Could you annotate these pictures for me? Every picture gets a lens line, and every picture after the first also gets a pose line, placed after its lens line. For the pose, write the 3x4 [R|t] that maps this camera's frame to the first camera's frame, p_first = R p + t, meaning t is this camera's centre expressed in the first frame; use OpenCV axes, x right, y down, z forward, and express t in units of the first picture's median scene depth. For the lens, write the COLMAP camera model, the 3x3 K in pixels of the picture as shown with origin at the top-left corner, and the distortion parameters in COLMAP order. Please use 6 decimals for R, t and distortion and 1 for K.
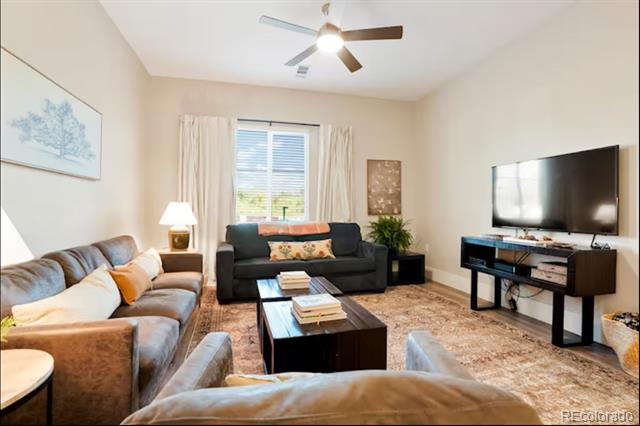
lens RADIAL K [[300.6, 0, 320.0], [0, 300.6, 213.0], [0, 0, 1]] dist [-0.071411, 0.031384]
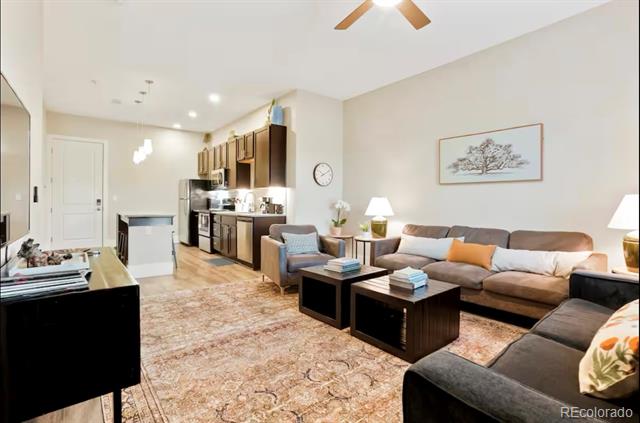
lens RADIAL K [[302.5, 0, 320.4], [0, 302.5, 201.5], [0, 0, 1]] dist [-0.043362, 0.000218]
pose [[-0.912057, -0.009525, -0.409952, 0.398330], [-0.012693, 0.999907, 0.005008, -0.014385], [0.409866, 0.009771, -0.912093, 1.258445]]
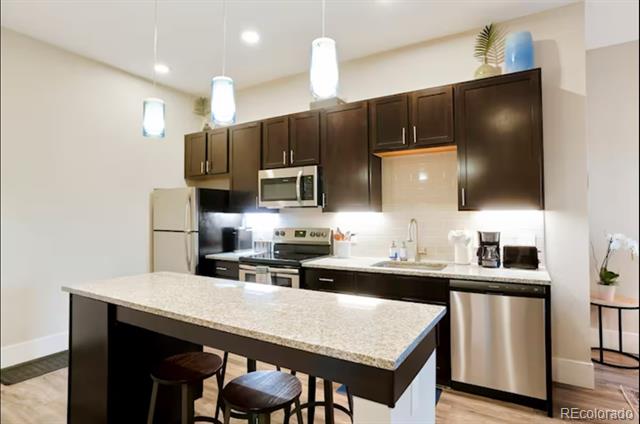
lens RADIAL K [[341.4, 0, 320.0], [0, 341.4, 212.0], [0, 0, 1]] dist [-0.036438, 0.000937]
pose [[-0.708425, -0.016948, -0.705583, 0.851758], [-0.007352, 0.999835, -0.016634, -0.052865], [0.705748, -0.006596, -0.708432, 0.039165]]
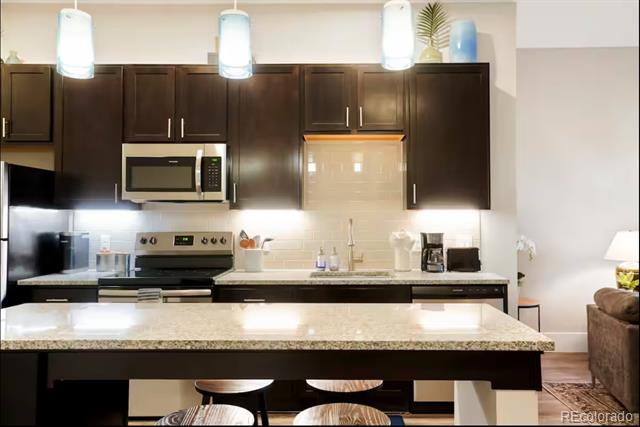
lens RADIAL K [[491.4, 0, 320.0], [0, 491.4, 213.5], [0, 0, 1]] dist [0.001707, 0.003558]
pose [[-0.260669, -0.028495, -0.965008, 1.087335], [-0.008247, 0.999594, -0.027289, -0.033378], [0.965393, 0.000845, -0.260798, -0.205727]]
